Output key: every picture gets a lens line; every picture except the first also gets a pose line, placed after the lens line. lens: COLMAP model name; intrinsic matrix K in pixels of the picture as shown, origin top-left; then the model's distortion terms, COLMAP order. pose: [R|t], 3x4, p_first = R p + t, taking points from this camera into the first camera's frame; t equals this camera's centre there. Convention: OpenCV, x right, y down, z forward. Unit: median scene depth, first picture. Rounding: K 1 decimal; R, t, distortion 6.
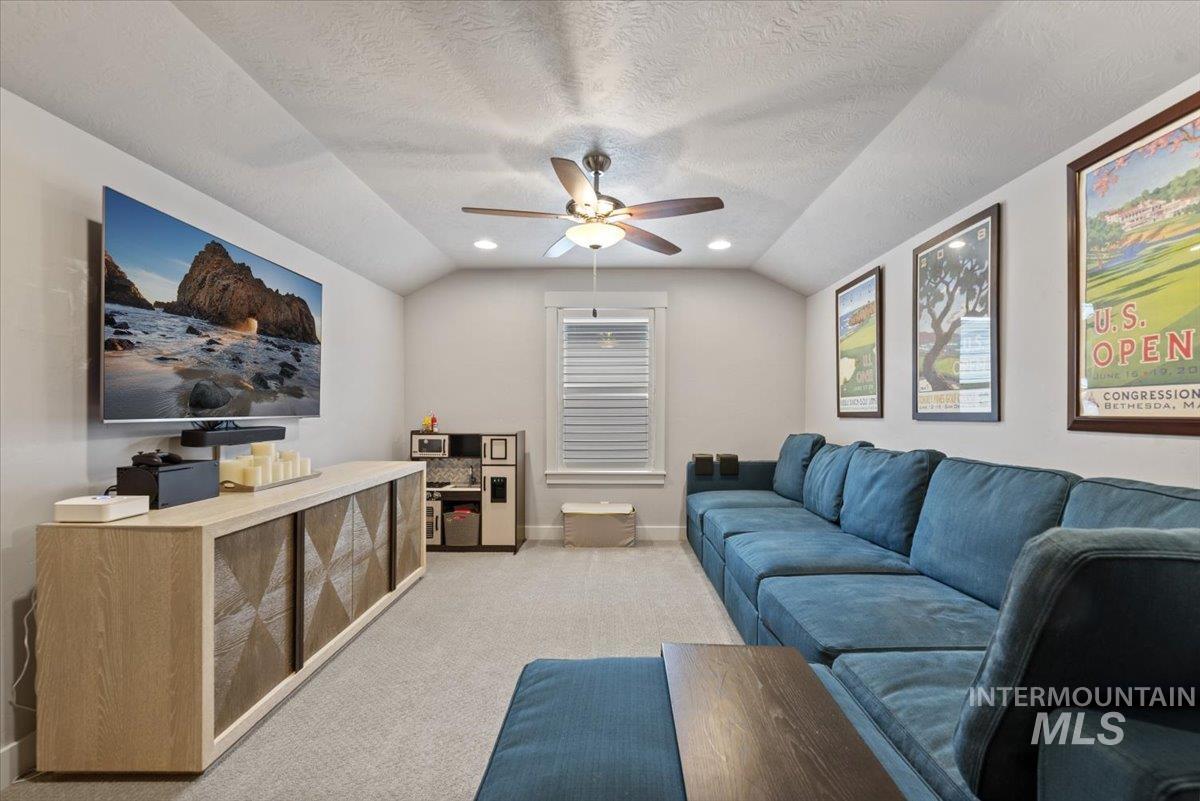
lens RADIAL K [[530.5, 0, 602.4], [0, 530.5, 410.6], [0, 0, 1]] dist [0.008577, -0.000320]
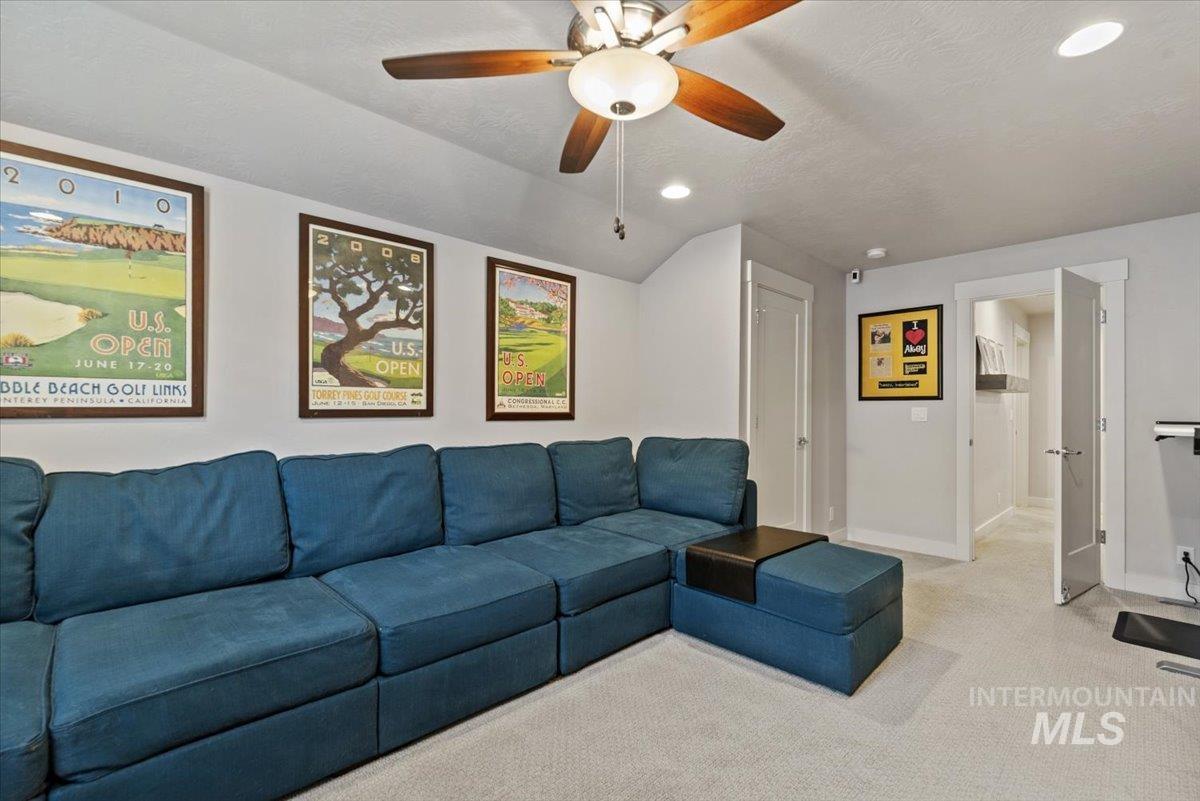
lens RADIAL K [[530.5, 0, 599.9], [0, 530.5, 405.9], [0, 0, 1]] dist [0.008577, -0.000320]
pose [[-0.706223, -0.005531, 0.707968, -0.384298], [-0.012607, 0.999909, -0.004764, -0.003728], [-0.707877, -0.012290, -0.706229, 1.433263]]
